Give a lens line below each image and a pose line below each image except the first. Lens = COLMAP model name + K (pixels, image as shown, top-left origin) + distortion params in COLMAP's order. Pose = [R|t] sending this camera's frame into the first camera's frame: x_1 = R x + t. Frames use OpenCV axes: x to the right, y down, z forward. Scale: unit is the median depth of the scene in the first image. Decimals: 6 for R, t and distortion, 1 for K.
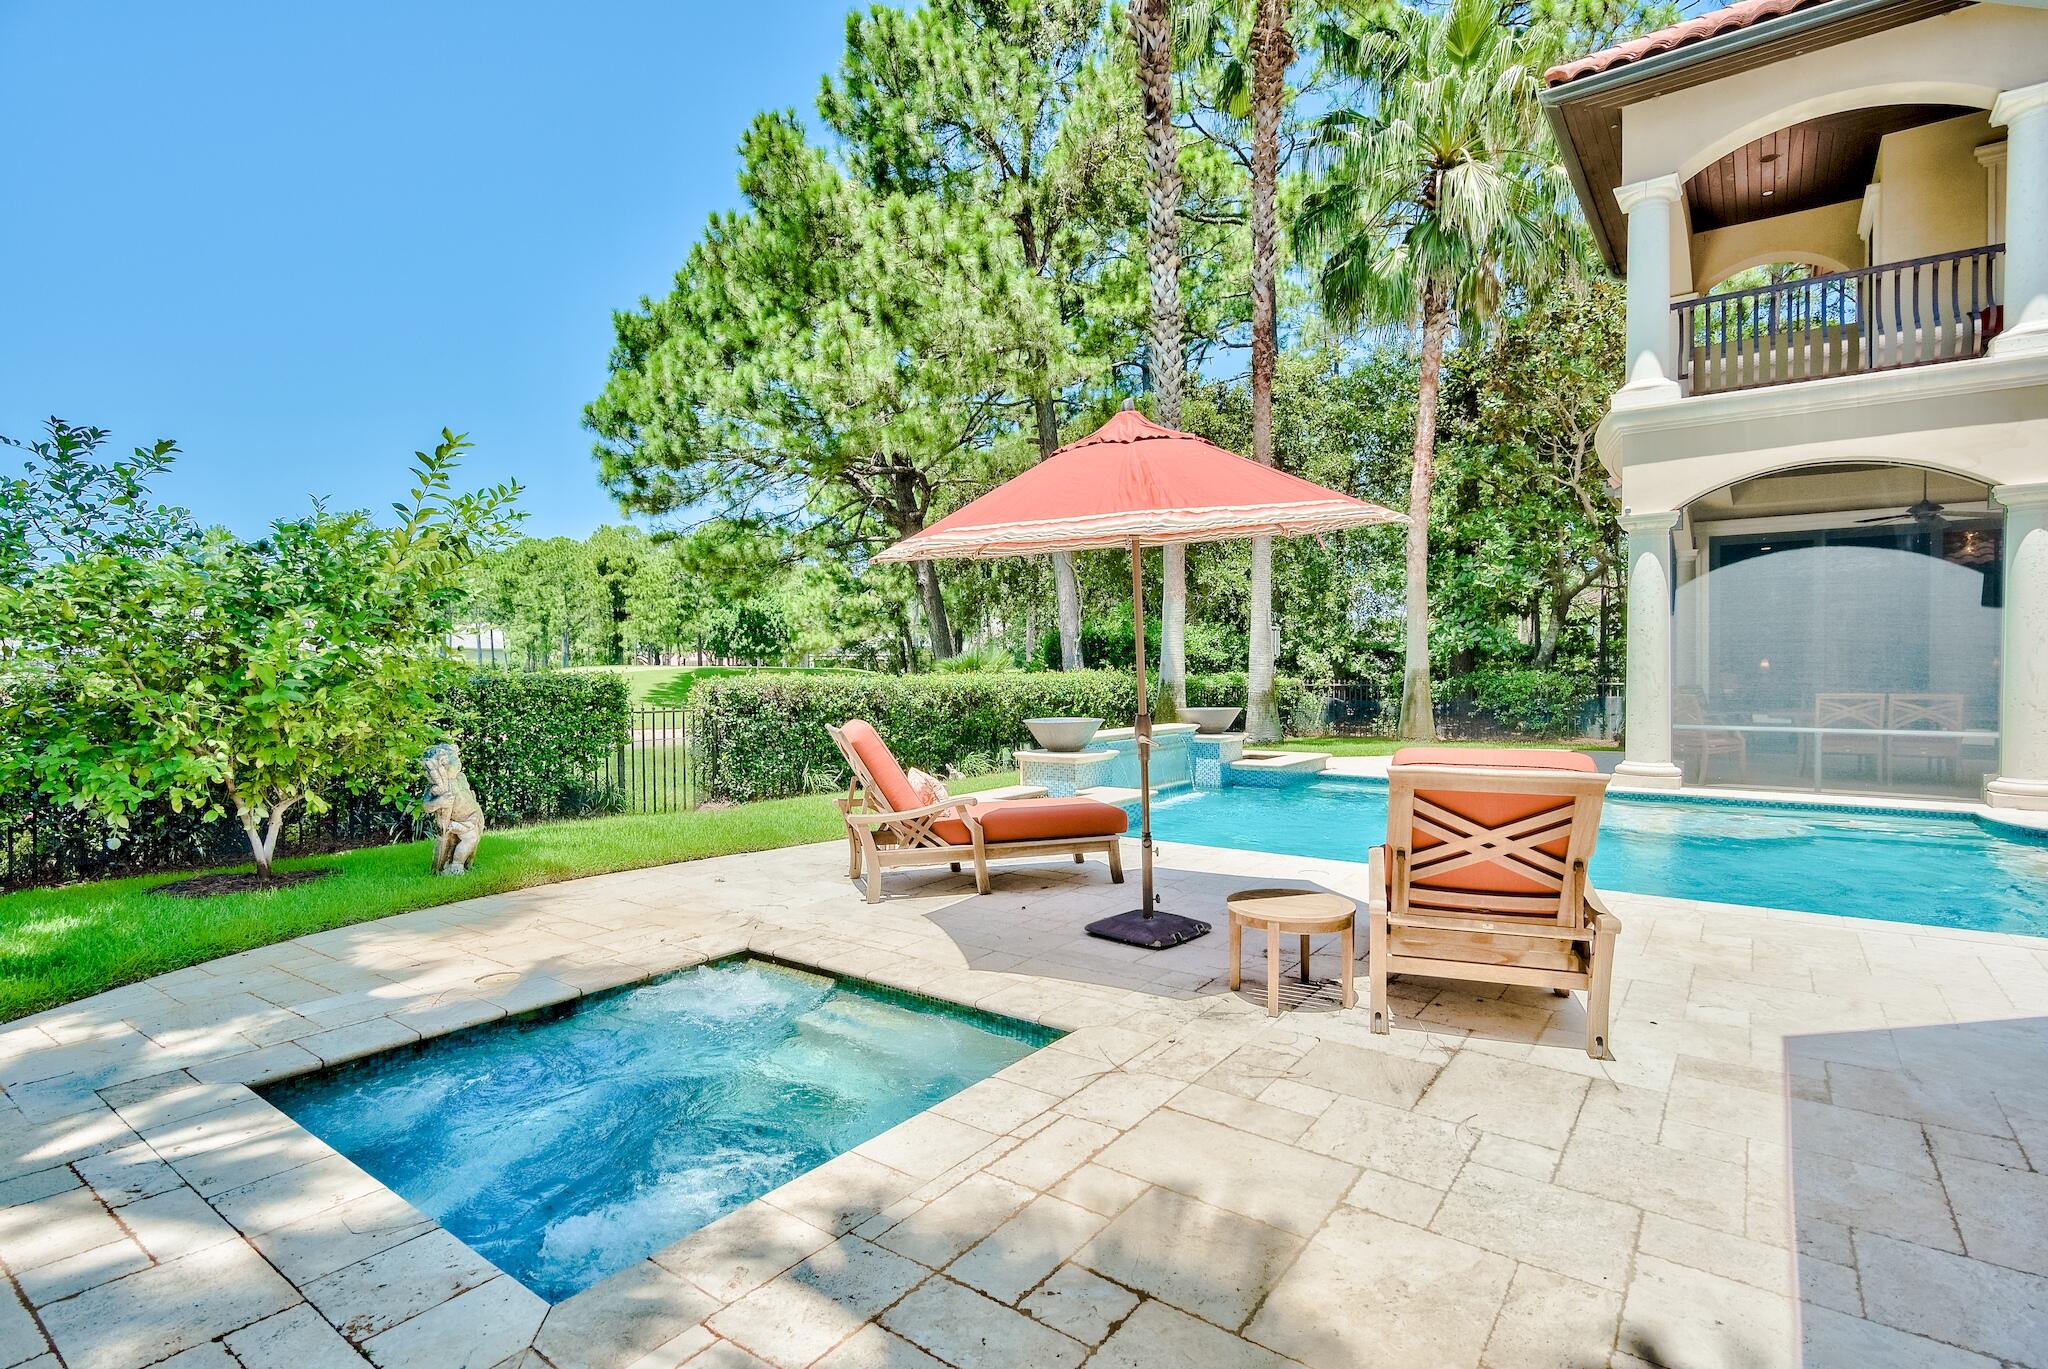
lens RADIAL K [[993.2, 0, 1006.4], [0, 993.2, 681.7], [0, 0, 1]] dist [-0.004597, -0.000780]
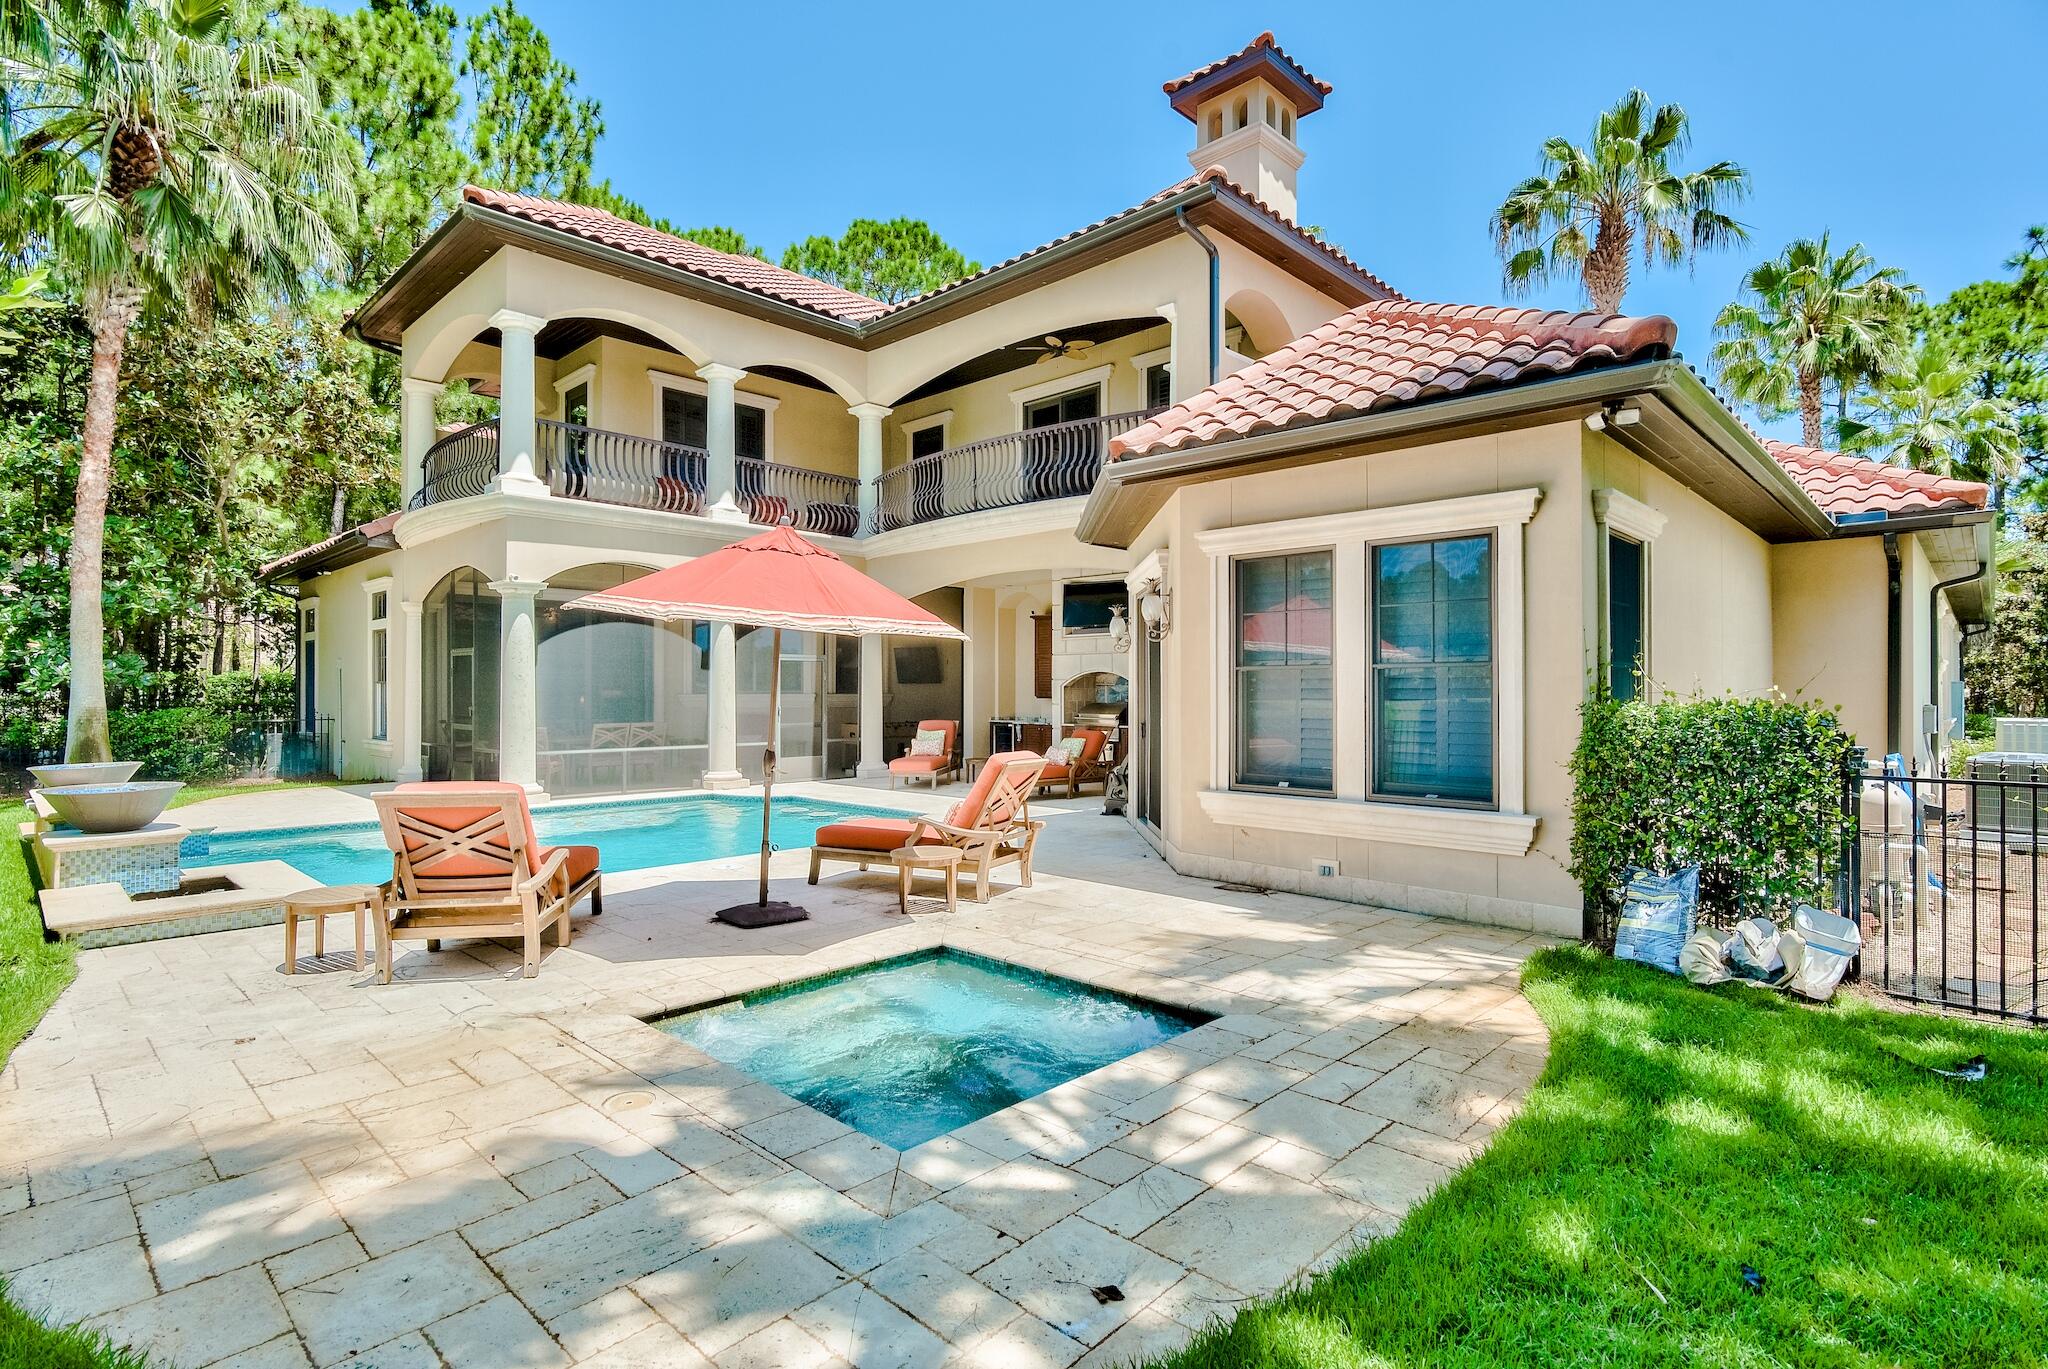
lens RADIAL K [[1024.6, 0, 1018.7], [0, 1024.6, 689.5], [0, 0, 1]] dist [-0.000432, 0.000259]
pose [[0.127085, 0.008408, 0.991856, -0.528290], [0.014514, 0.999841, -0.010336, -0.013099], [-0.991786, 0.015710, 0.126943, 0.224234]]
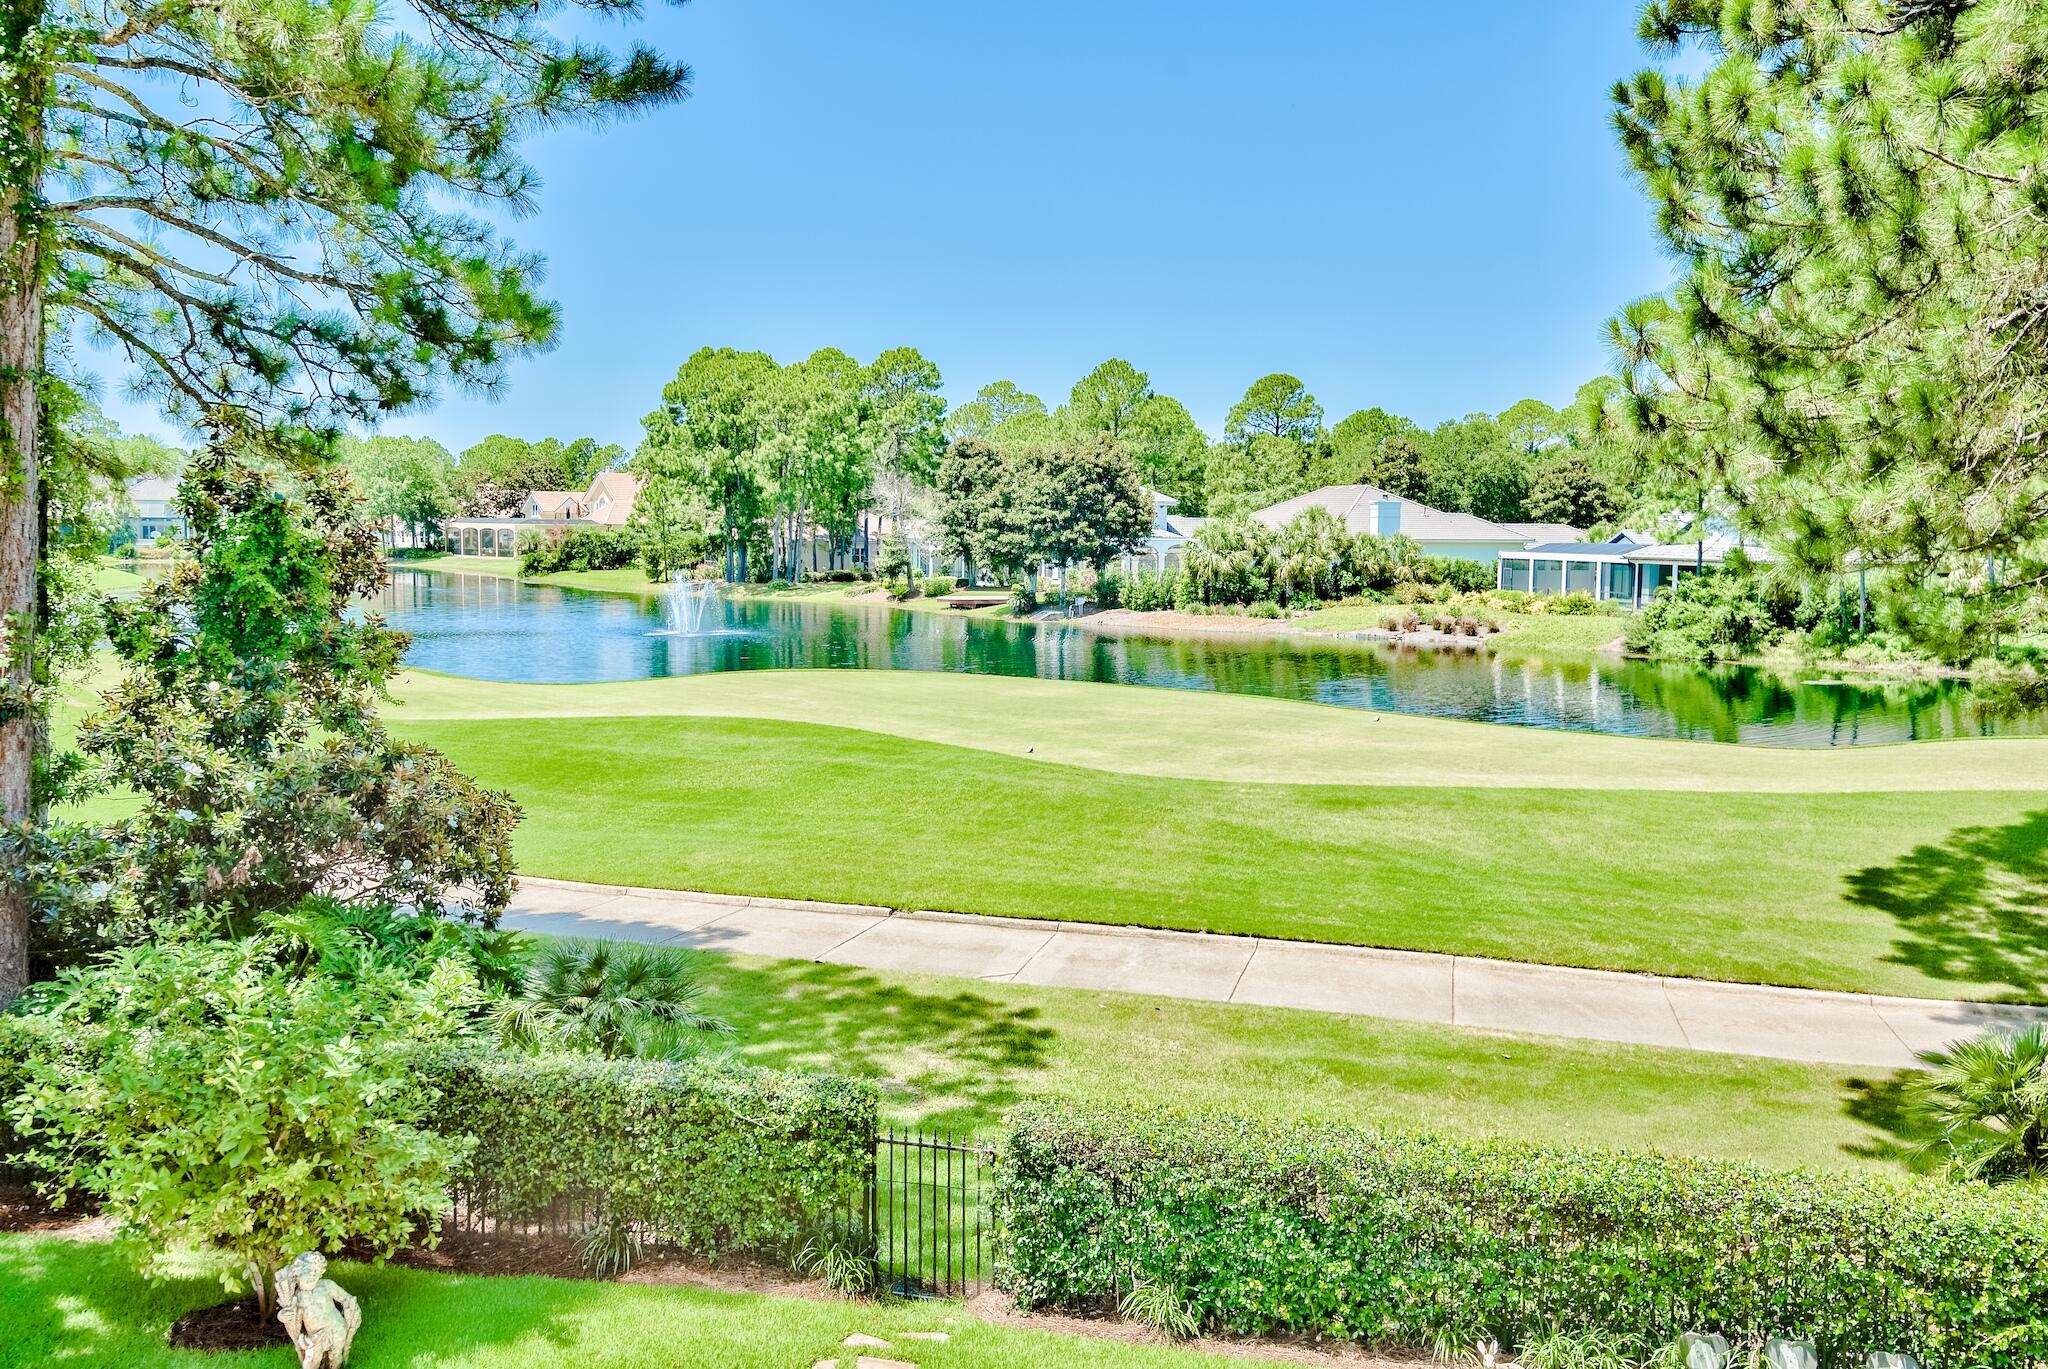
lens RADIAL K [[1889.2, 0, 1038.9], [0, 1889.2, 683.4], [0, 0, 1]] dist [0.074181, 0.010537]
pose [[0.446693, 0.085083, -0.890633, 0.832060], [-0.026054, 0.996283, 0.082108, -0.397375], [0.894308, -0.013473, 0.447249, 0.459305]]
